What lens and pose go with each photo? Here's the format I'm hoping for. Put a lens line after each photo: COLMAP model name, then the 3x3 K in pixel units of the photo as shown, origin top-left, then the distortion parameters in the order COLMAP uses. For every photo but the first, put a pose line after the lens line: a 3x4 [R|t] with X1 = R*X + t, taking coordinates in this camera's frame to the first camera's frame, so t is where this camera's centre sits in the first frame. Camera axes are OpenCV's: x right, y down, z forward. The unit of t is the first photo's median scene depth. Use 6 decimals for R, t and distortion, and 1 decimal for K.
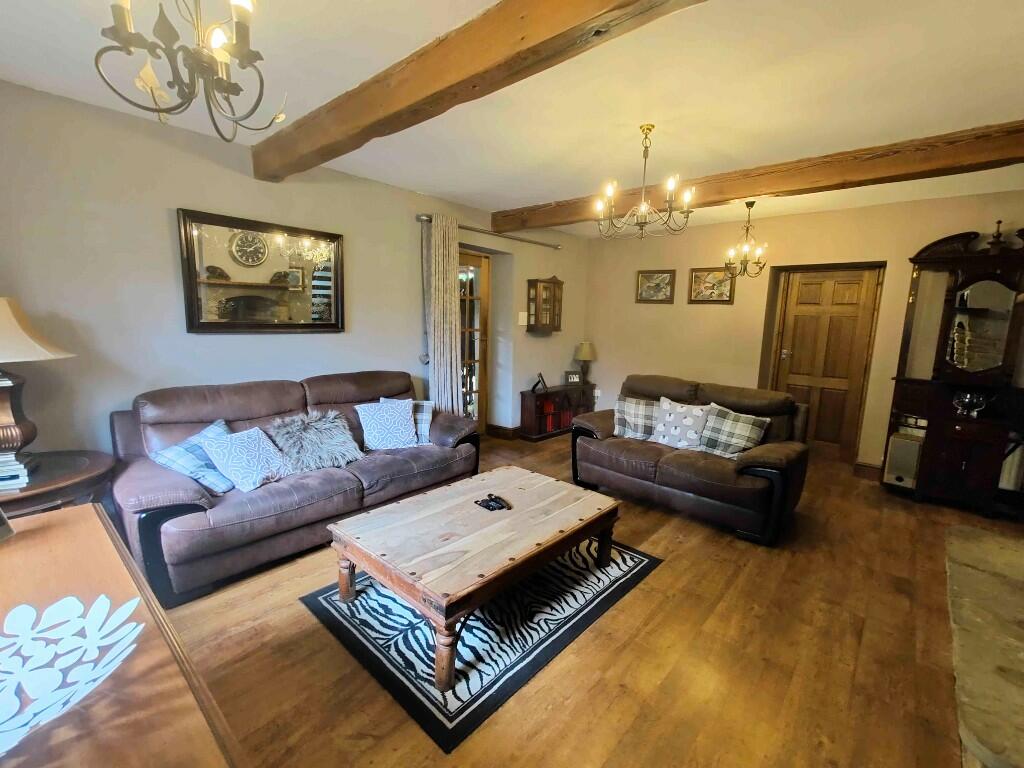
lens RADIAL K [[452.3, 0, 510.0], [0, 452.3, 380.5], [0, 0, 1]] dist [0.003037, 0.000033]
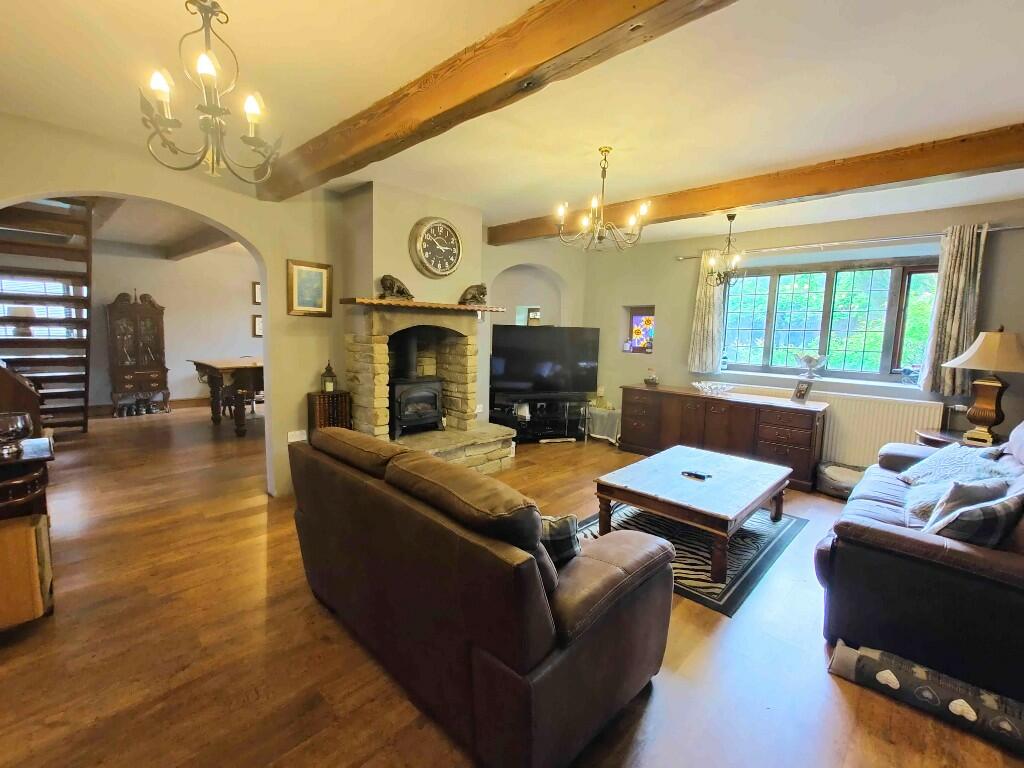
lens RADIAL K [[452.3, 0, 510.0], [0, 452.3, 380.5], [0, 0, 1]] dist [0.003037, 0.000033]
pose [[-0.998438, -0.052438, 0.019259, 0.347432], [-0.045658, 0.964657, 0.259524, -0.211106], [-0.032187, 0.258239, -0.965545, 1.590803]]
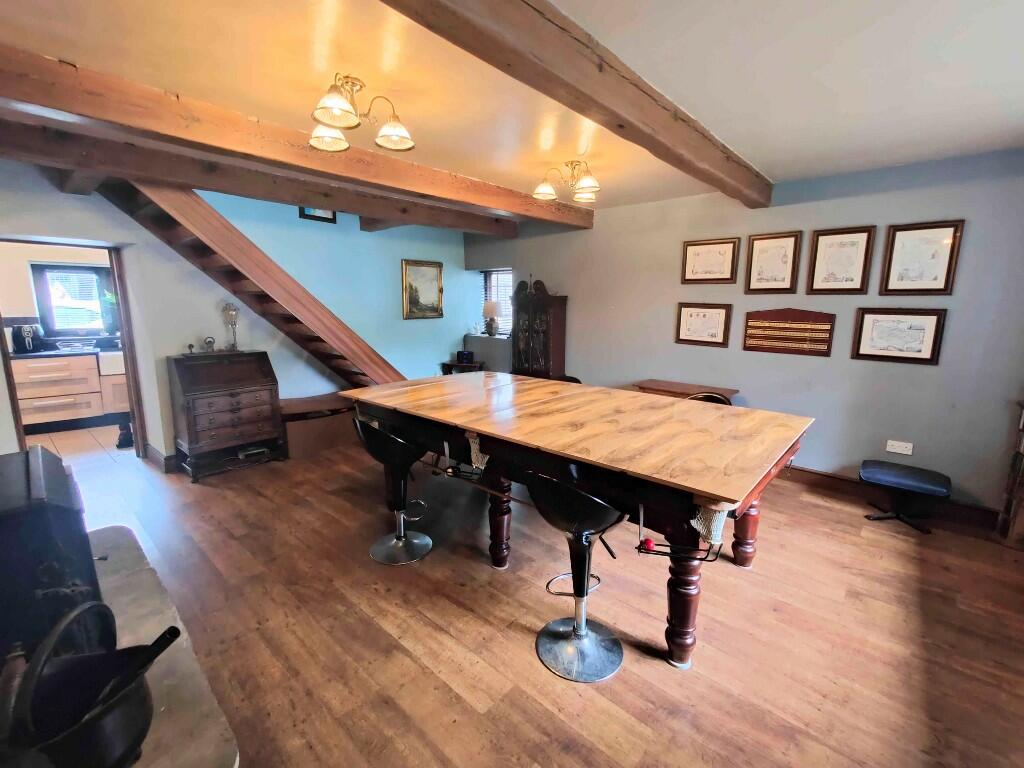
lens RADIAL K [[452.3, 0, 510.0], [0, 452.3, 380.5], [0, 0, 1]] dist [0.003037, 0.000033]
pose [[-0.001027, -0.194821, 0.980838, 0.417049], [0.139821, 0.971176, 0.193048, 0.021063], [-0.990176, 0.137340, 0.026243, -0.192234]]
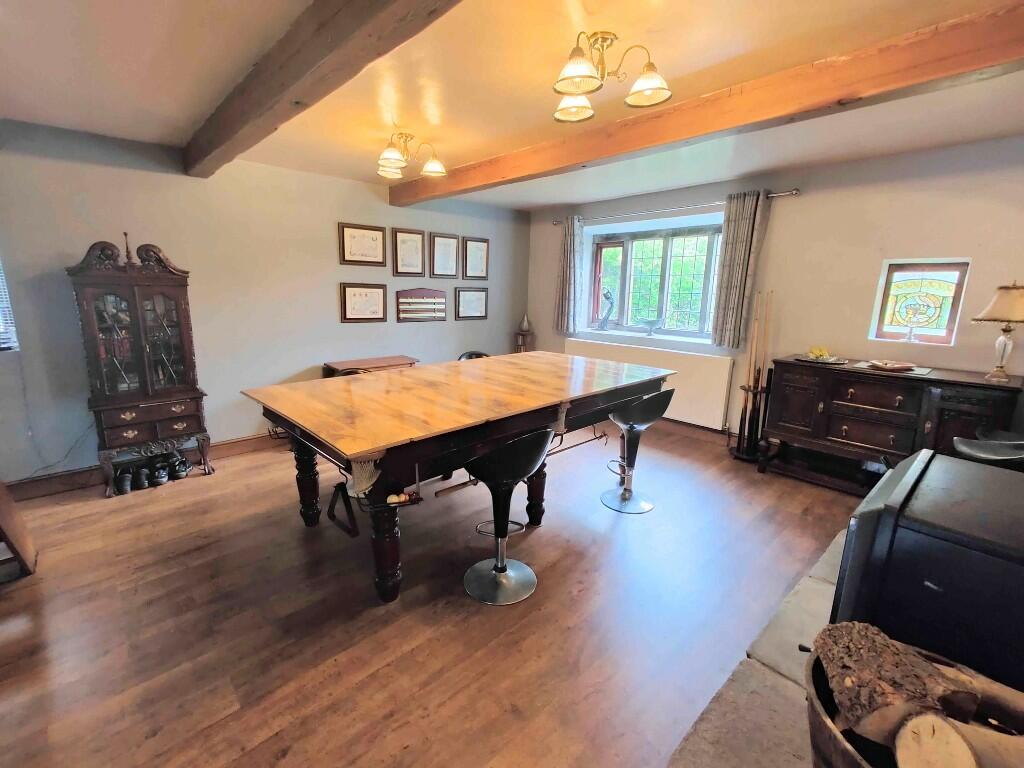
lens RADIAL K [[452.3, 0, 510.0], [0, 452.3, 380.5], [0, 0, 1]] dist [0.003037, 0.000033]
pose [[-0.996318, -0.050384, 0.069362, 1.119737], [-0.023590, 0.938963, 0.343209, -0.072162], [-0.082420, 0.340309, -0.936694, 0.606627]]
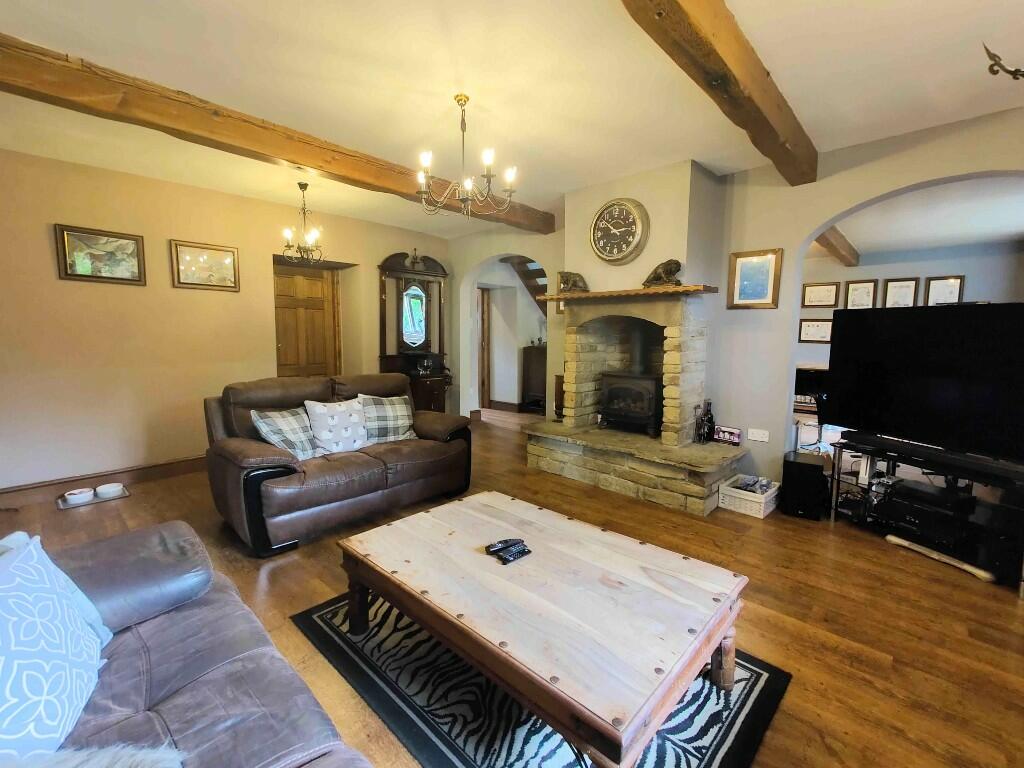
lens RADIAL K [[452.3, 0, 510.0], [0, 452.3, 380.5], [0, 0, 1]] dist [0.003037, 0.000033]
pose [[0.017149, -0.130271, 0.991330, -0.517314], [0.139108, 0.982144, 0.126657, -0.058578], [-0.990129, 0.135730, 0.034964, 0.687102]]
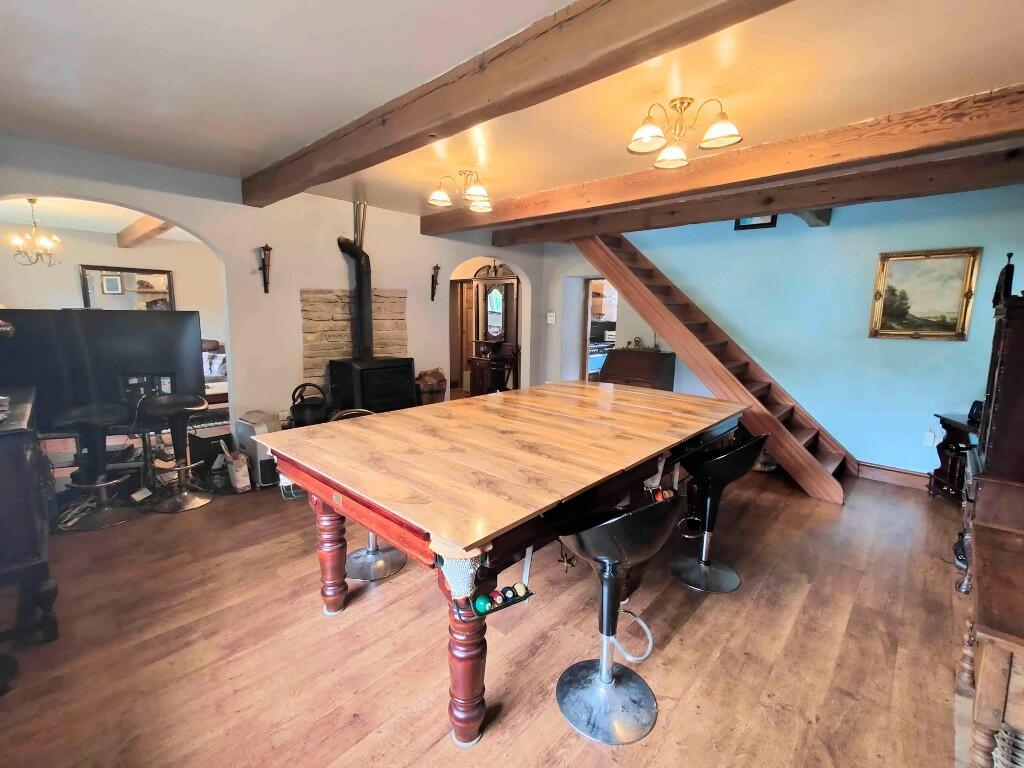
lens RADIAL K [[451.0, 0, 495.5], [0, 451.0, 364.5], [0, 0, 1]] dist [-0.010628, 0.008584]
pose [[0.999630, -0.002393, -0.027083, 1.139522], [0.001531, 0.999492, -0.031823, 0.171039], [0.027146, 0.031770, 0.999127, -0.968294]]
